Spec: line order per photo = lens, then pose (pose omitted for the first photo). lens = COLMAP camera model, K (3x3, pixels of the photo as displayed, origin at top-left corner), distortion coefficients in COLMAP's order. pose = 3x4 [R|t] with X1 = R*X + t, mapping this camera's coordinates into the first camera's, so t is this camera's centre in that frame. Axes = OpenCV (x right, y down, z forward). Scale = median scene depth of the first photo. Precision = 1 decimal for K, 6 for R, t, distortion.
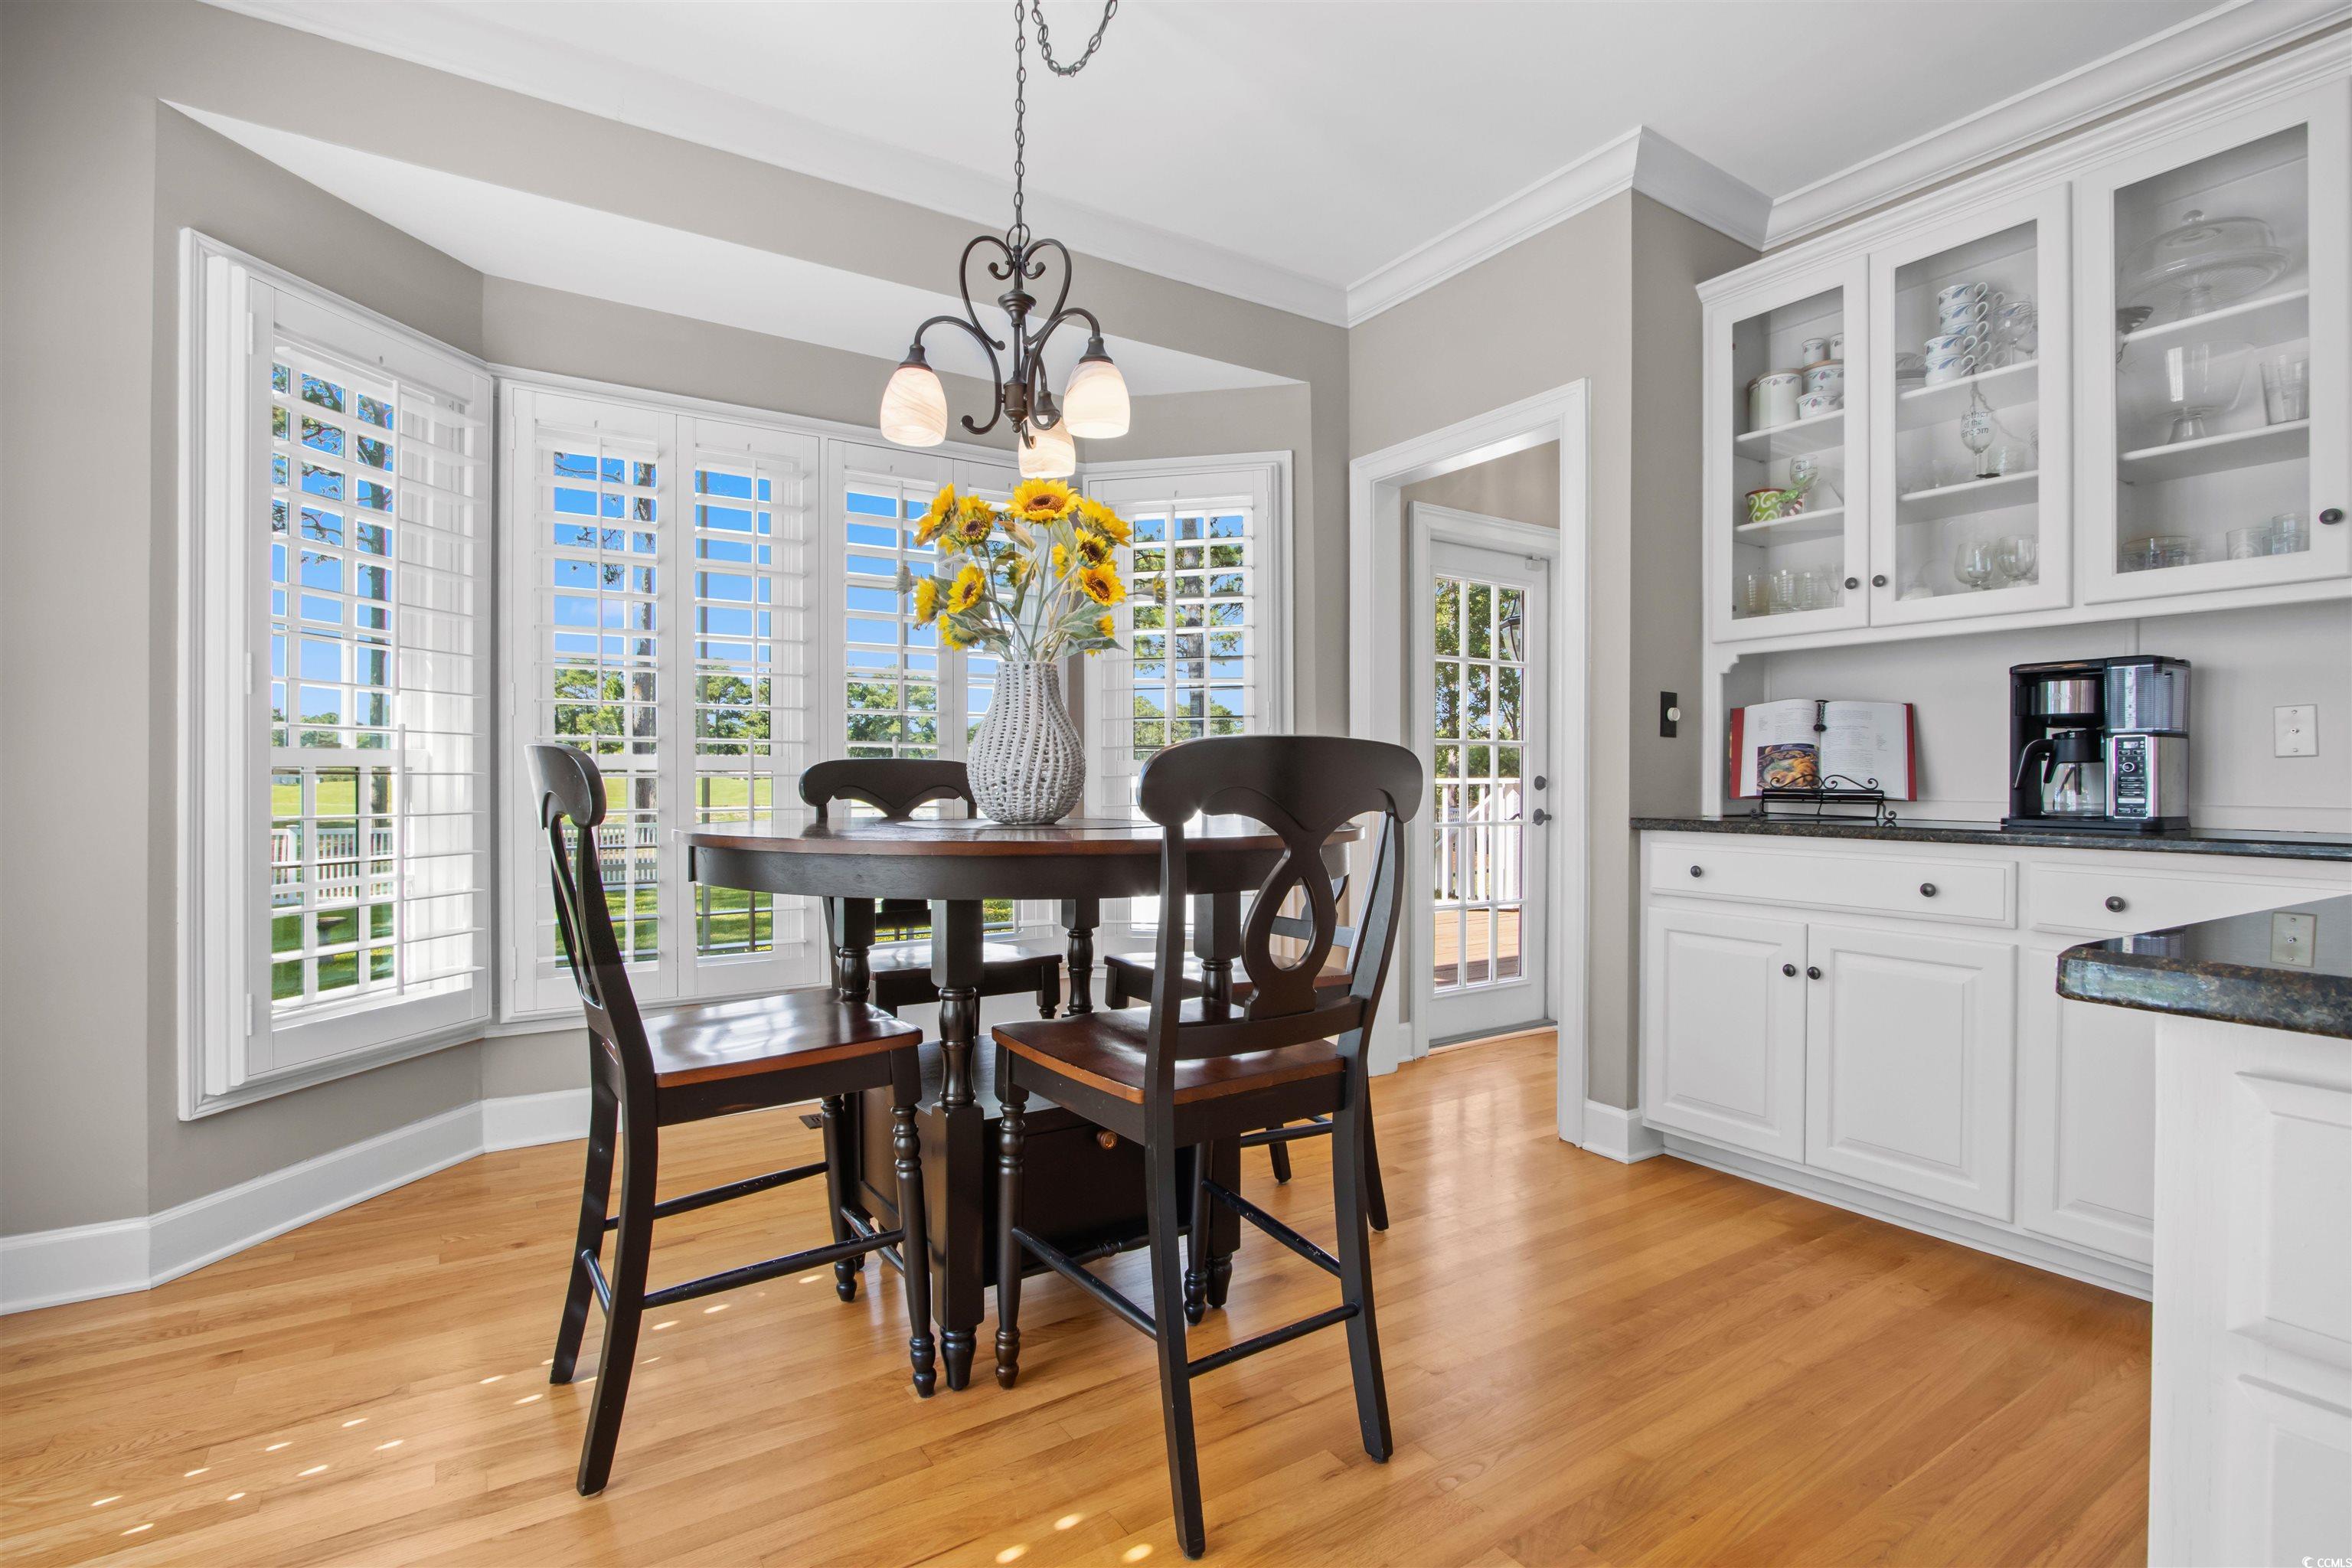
lens RADIAL K [[1110.3, 0, 1162.7], [0, 1110.3, 780.1], [0, 0, 1]] dist [-0.020793, 0.004750]
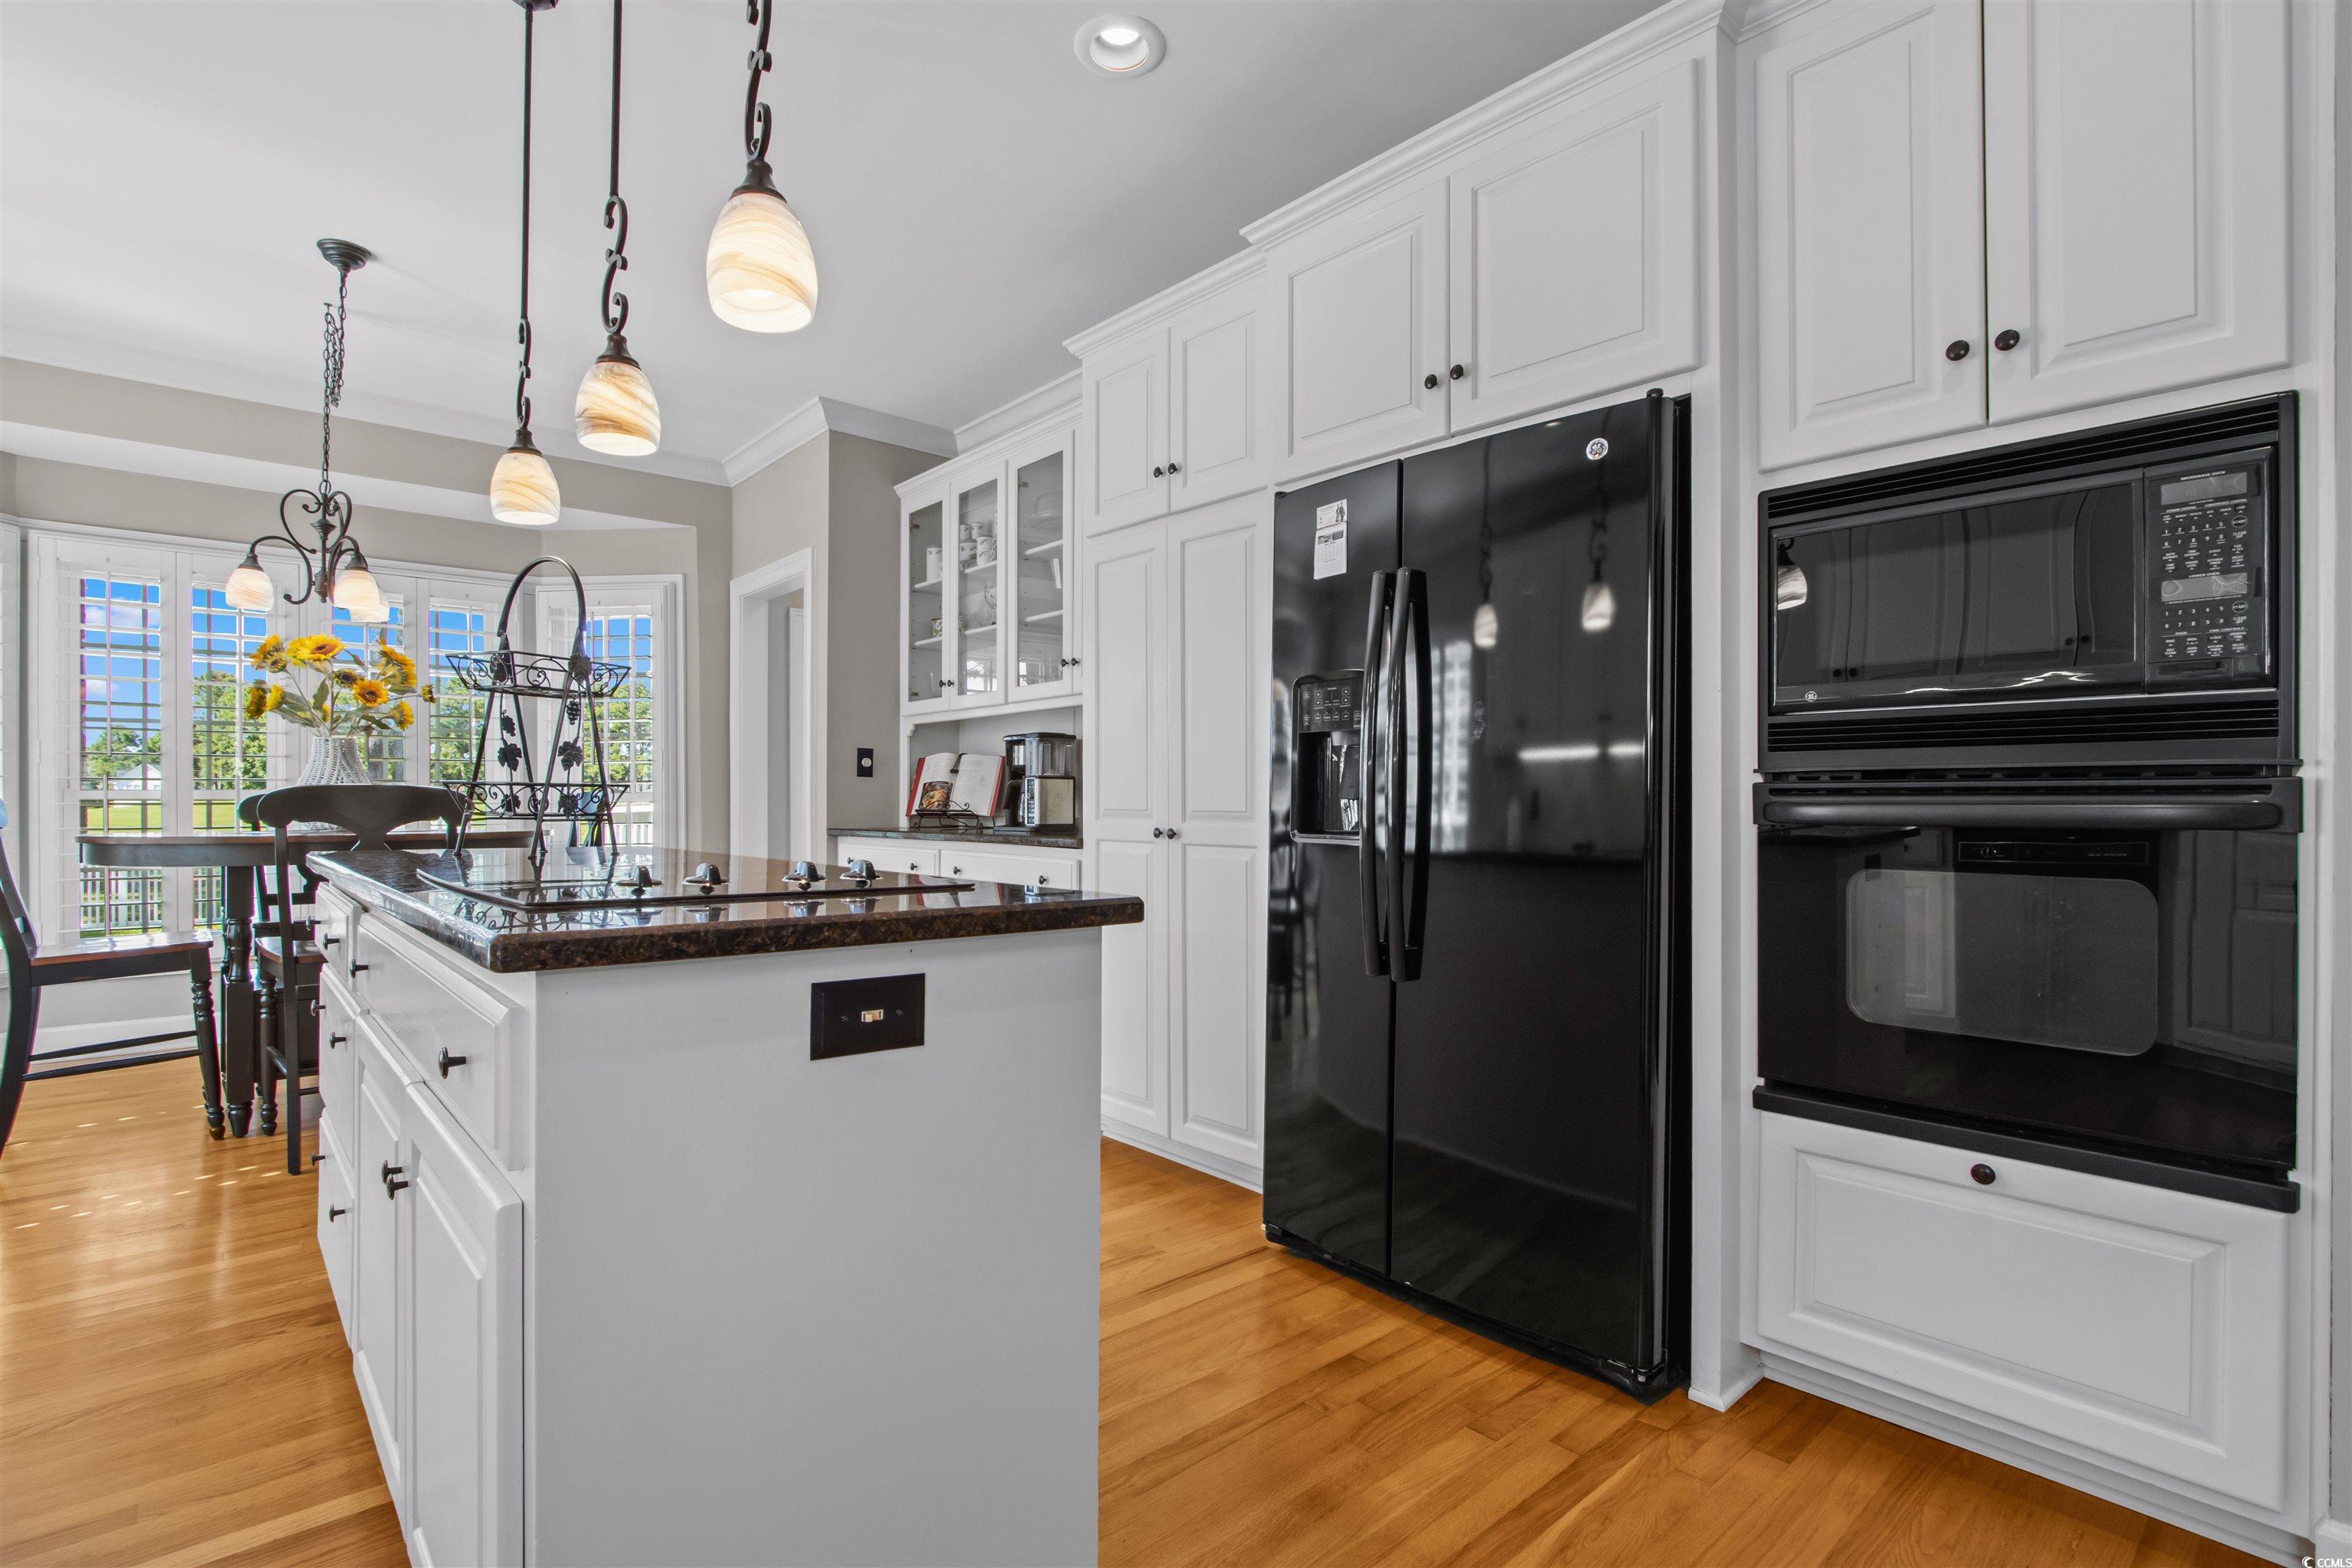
lens RADIAL K [[1110.3, 0, 1156.0], [0, 1110.3, 802.4], [0, 0, 1]] dist [-0.020793, 0.004750]
pose [[0.989510, -0.001798, 0.144454, 0.660023], [0.001854, 0.999998, -0.000256, -0.001583], [-0.144453, 0.000521, 0.989512, -0.637226]]
